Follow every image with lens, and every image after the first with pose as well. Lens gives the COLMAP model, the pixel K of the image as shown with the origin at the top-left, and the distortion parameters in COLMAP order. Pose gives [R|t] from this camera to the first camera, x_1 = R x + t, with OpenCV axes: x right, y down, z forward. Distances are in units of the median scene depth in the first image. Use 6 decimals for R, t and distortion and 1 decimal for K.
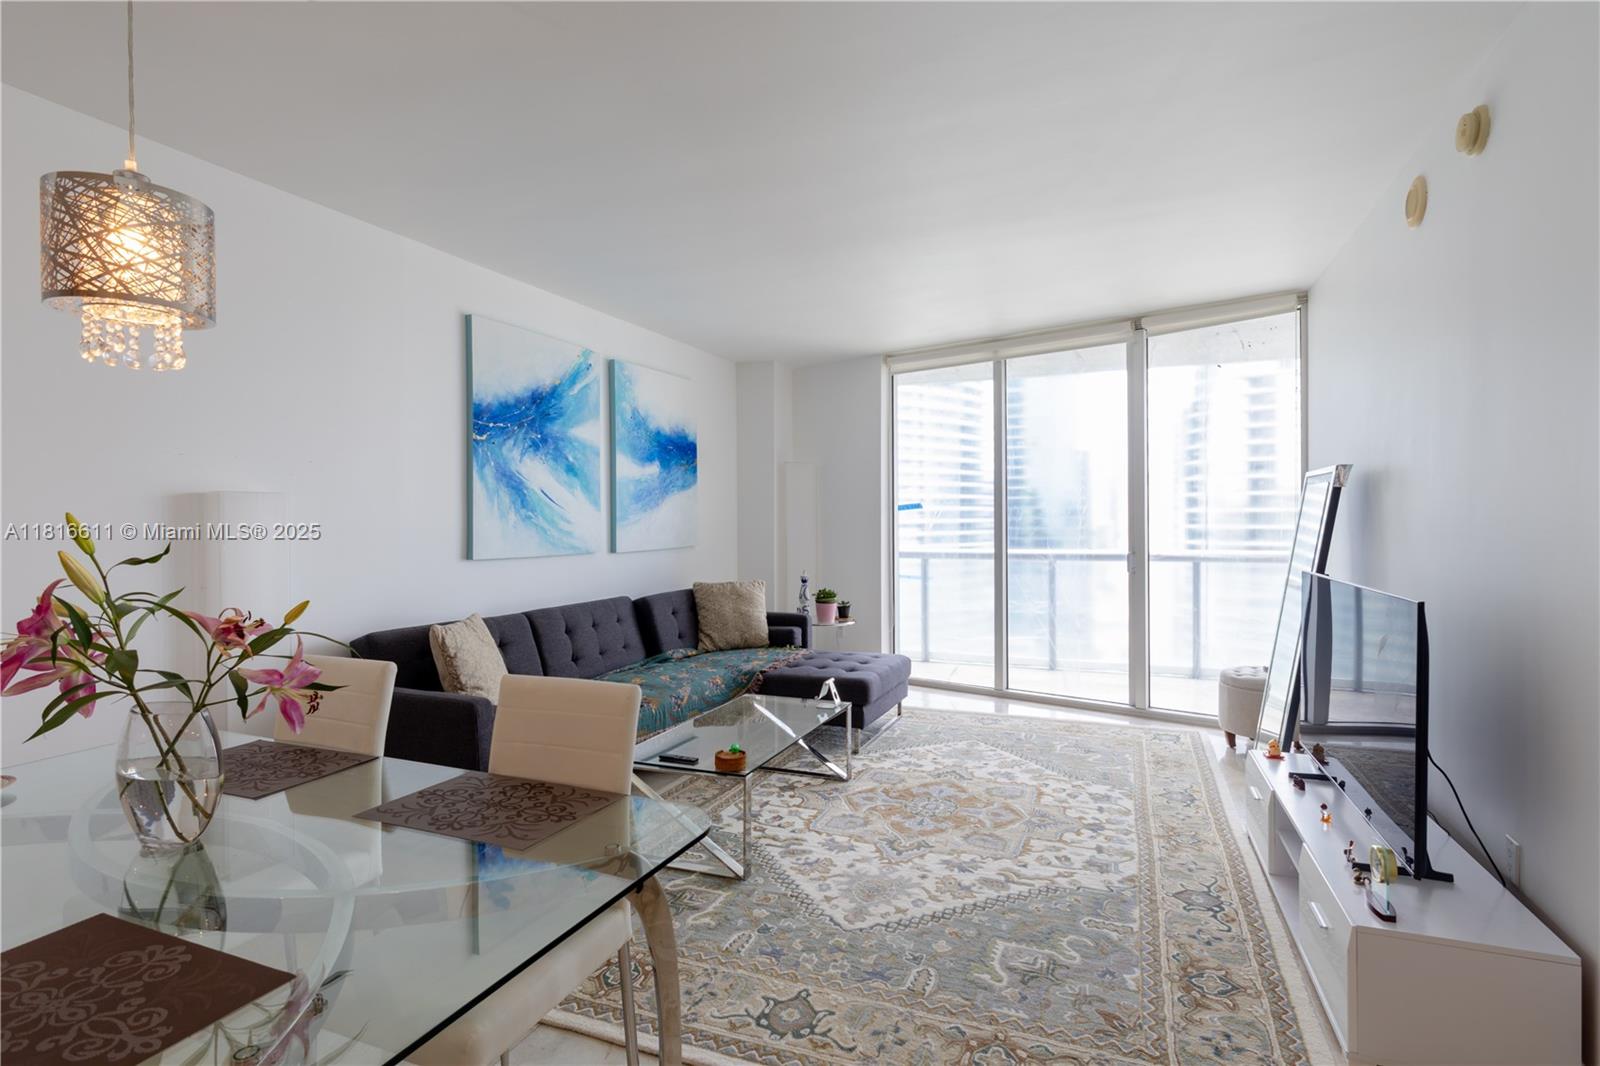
lens RADIAL K [[751.2, 0, 847.3], [0, 751.2, 498.4], [0, 0, 1]] dist [-0.001920, 0.003365]
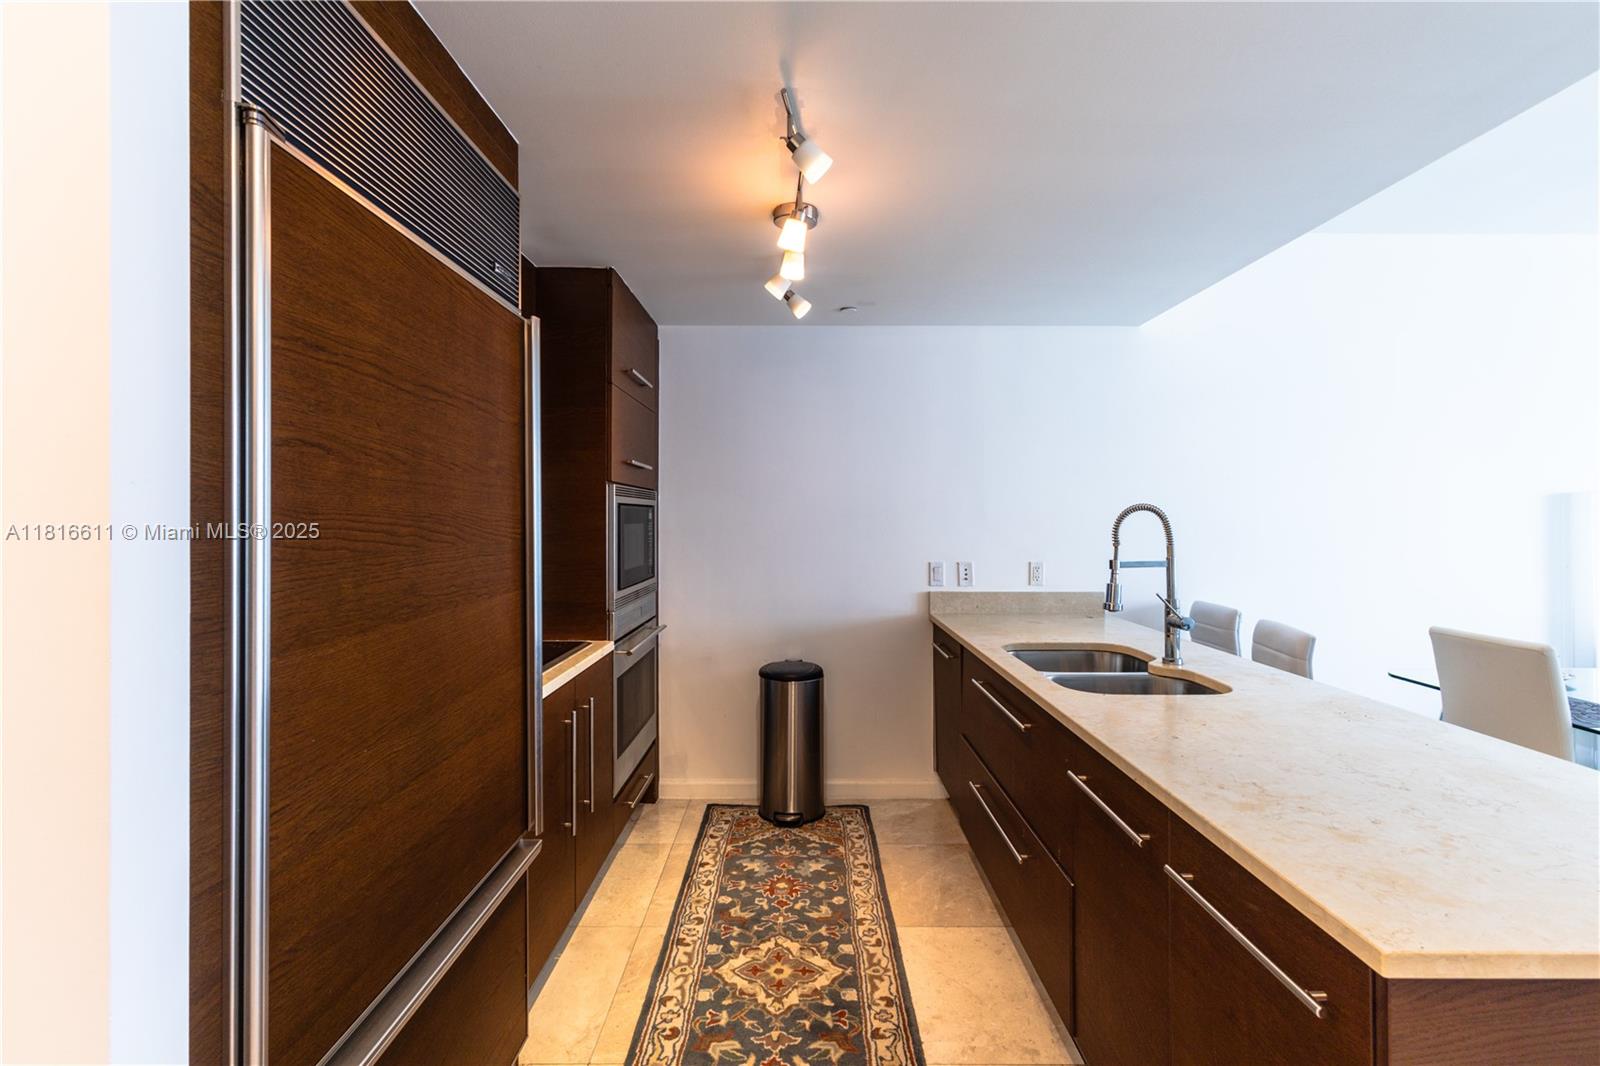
lens RADIAL K [[751.2, 0, 794.7], [0, 751.2, 514.7], [0, 0, 1]] dist [-0.001920, 0.003365]
pose [[0.357740, 0.004380, -0.933811, -0.090919], [0.024532, 0.999600, 0.014087, -0.014637], [0.933499, -0.027948, 0.357489, -0.492249]]
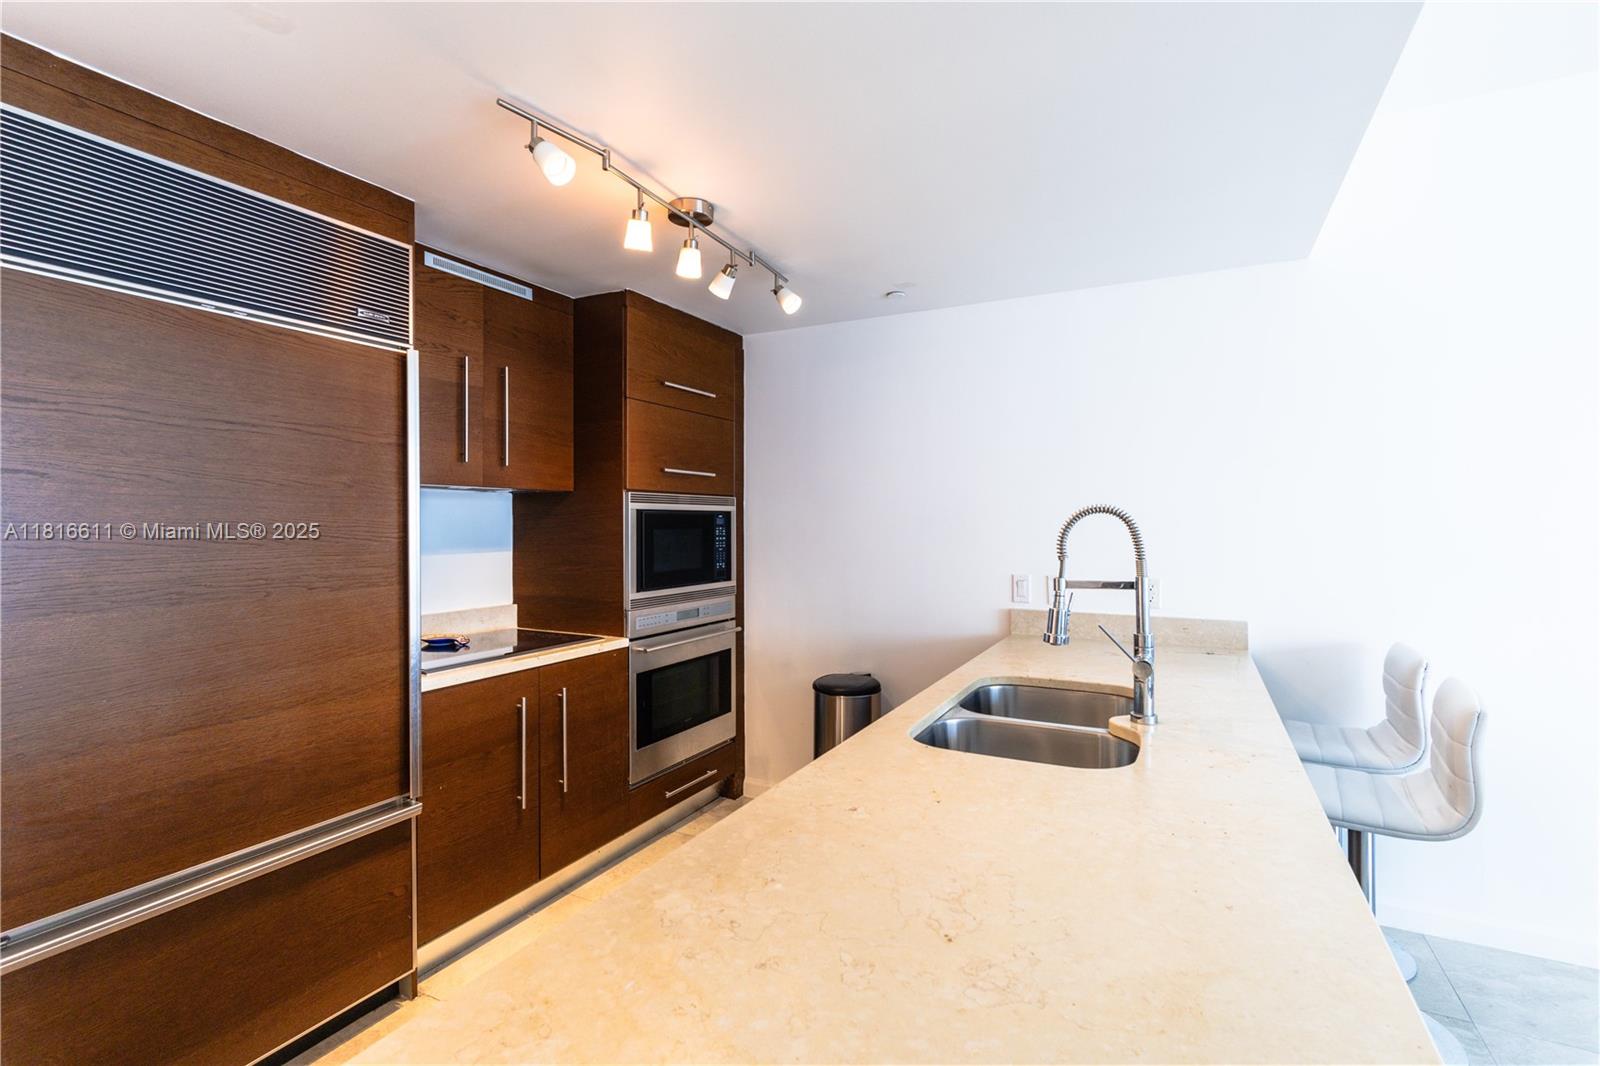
lens RADIAL K [[751.2, 0, 794.6], [0, 751.2, 517.2], [0, 0, 1]] dist [-0.001920, 0.003365]
pose [[-0.122430, 0.002503, -0.992474, -0.082819], [0.031142, 0.999514, -0.001321, -0.005396], [0.991988, -0.031069, -0.122449, -0.145620]]
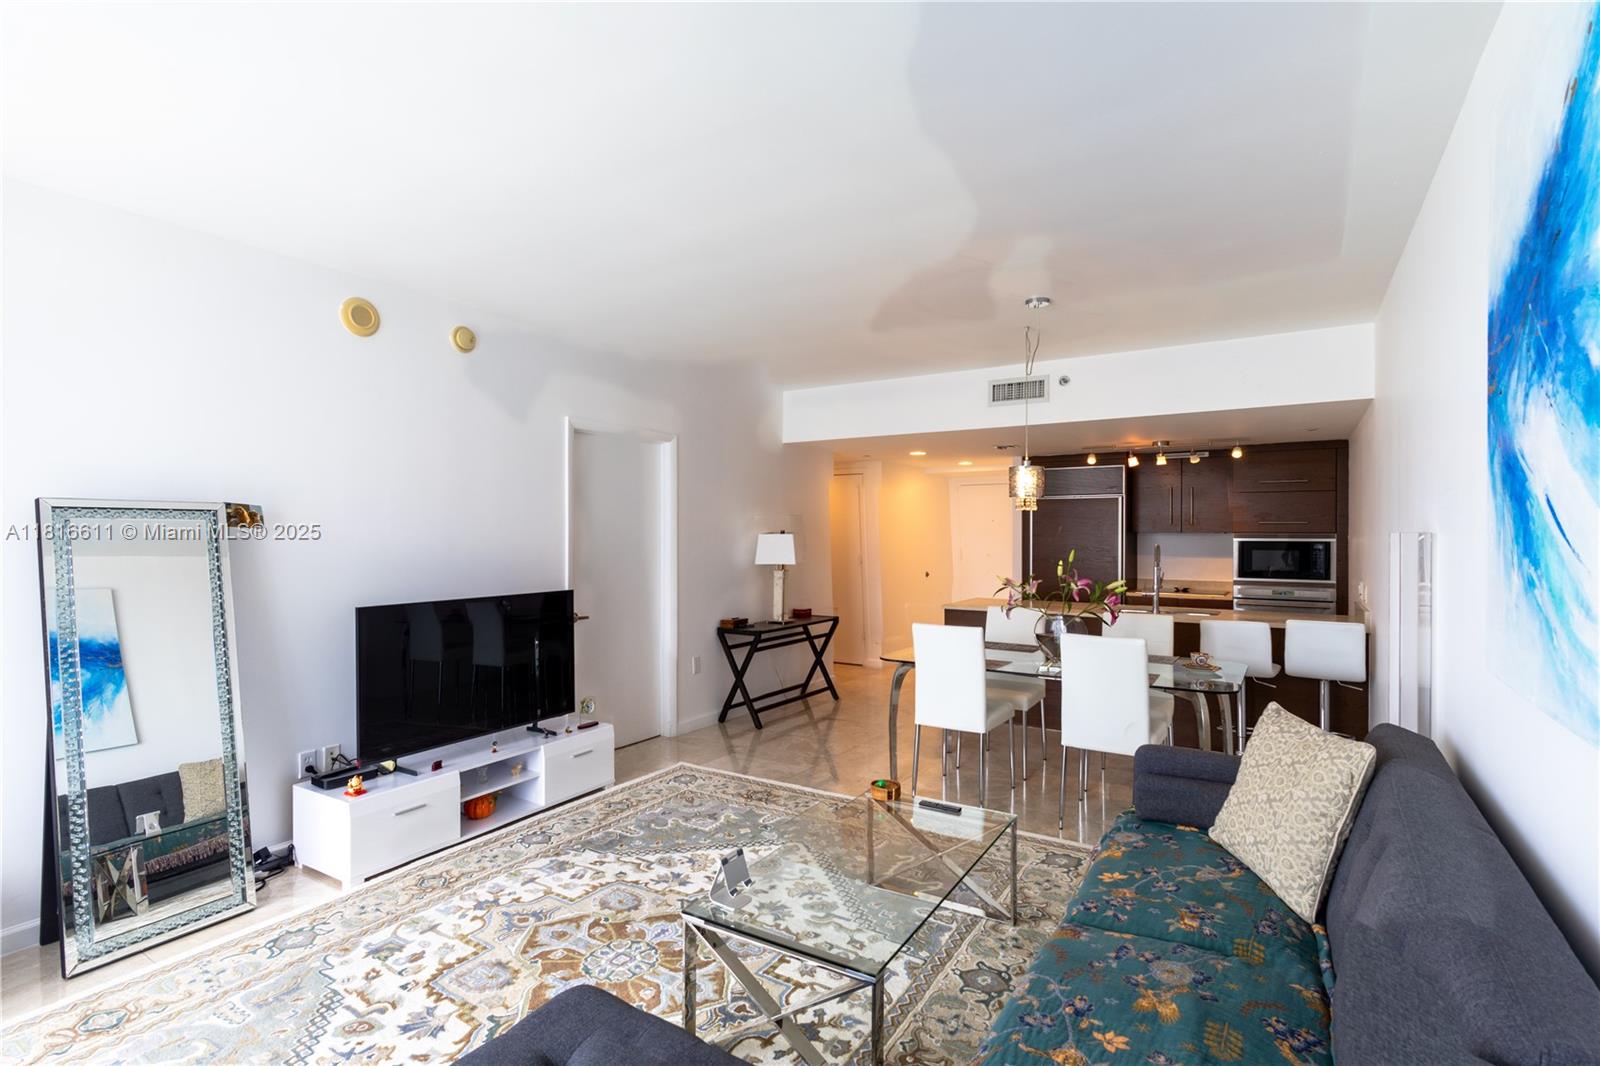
lens RADIAL K [[761.5, 0, 795.1], [0, 761.5, 519.4], [0, 0, 1]] dist [-0.014424, 0.000132]
pose [[-0.976121, 0.008473, 0.217064, -0.194031], [-0.001851, 0.998878, -0.047316, 0.015058], [-0.217222, -0.046588, -0.975010, 1.520242]]
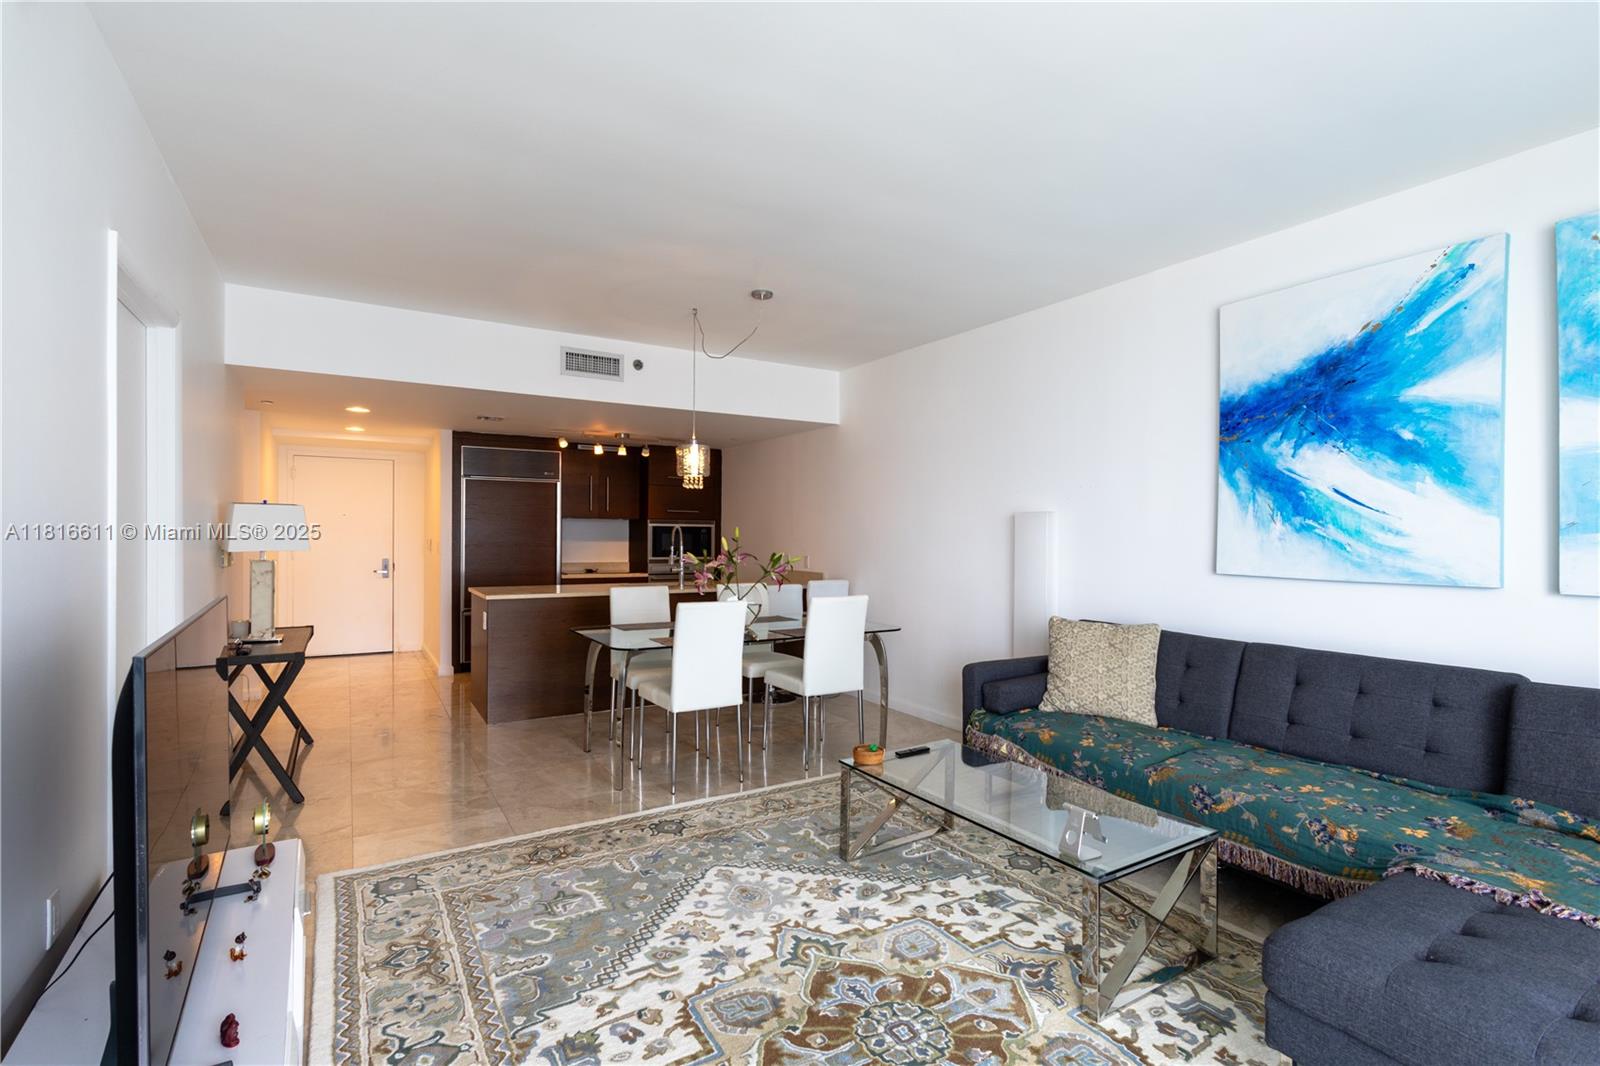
lens RADIAL K [[751.2, 0, 790.7], [0, 751.2, 525.1], [0, 0, 1]] dist [-0.001920, 0.003365]
pose [[-0.622199, -0.010520, -0.782788, 0.545012], [0.016737, 0.999502, -0.026736, 0.037900], [0.782680, -0.029736, -0.621714, 1.158312]]
